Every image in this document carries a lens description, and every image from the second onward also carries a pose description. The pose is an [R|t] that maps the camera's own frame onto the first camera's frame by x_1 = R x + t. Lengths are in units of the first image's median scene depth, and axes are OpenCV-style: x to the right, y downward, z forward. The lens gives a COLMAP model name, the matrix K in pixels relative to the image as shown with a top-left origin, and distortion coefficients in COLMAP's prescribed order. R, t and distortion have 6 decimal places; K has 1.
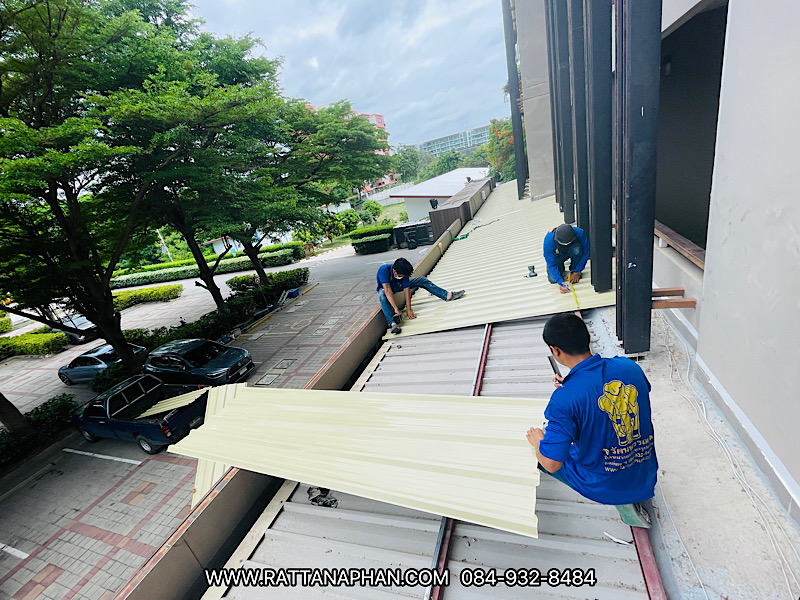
lens RADIAL K [[345.4, 0, 402.1], [0, 345.4, 297.0], [0, 0, 1]] dist [-0.000397, 0.000003]
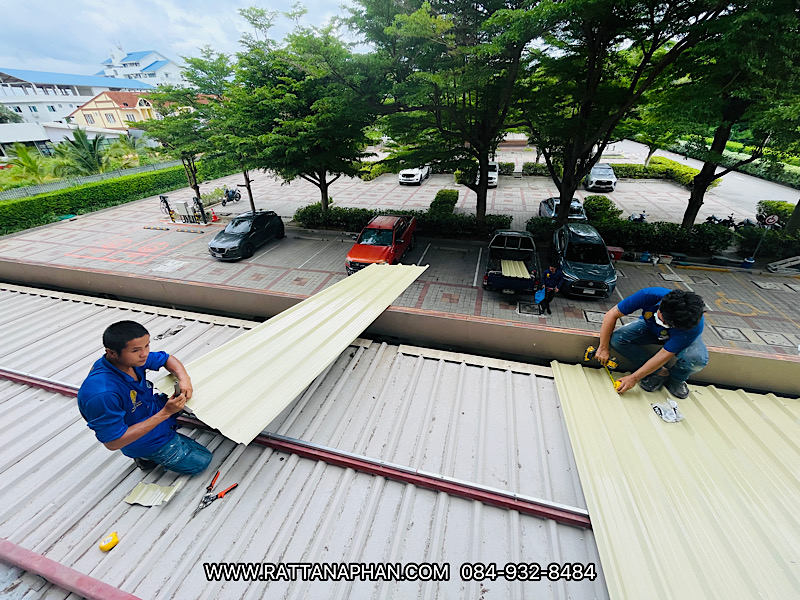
lens RADIAL K [[325.9, 0, 401.0], [0, 325.9, 297.2], [0, 0, 1]] dist [-0.002064, 0.000005]
pose [[0.066833, 0.677217, -0.732742, 0.088209], [-0.334634, 0.707063, 0.622962, -0.086441], [0.939975, 0.203566, 0.273875, 0.172451]]
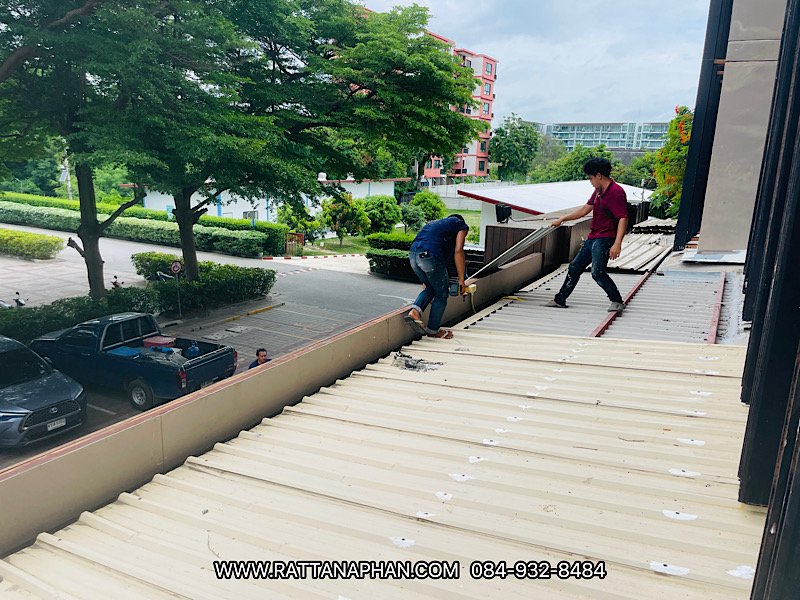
lens RADIAL K [[609.2, 0, 400.0], [0, 609.2, 300.0], [0, 0, 1]] dist [0.119911, -0.204693]
pose [[0.954644, 0.278824, -0.104460, 0.038809], [-0.288442, 0.953053, -0.092142, -0.009796], [0.073864, 0.118093, 0.990252, 0.050867]]
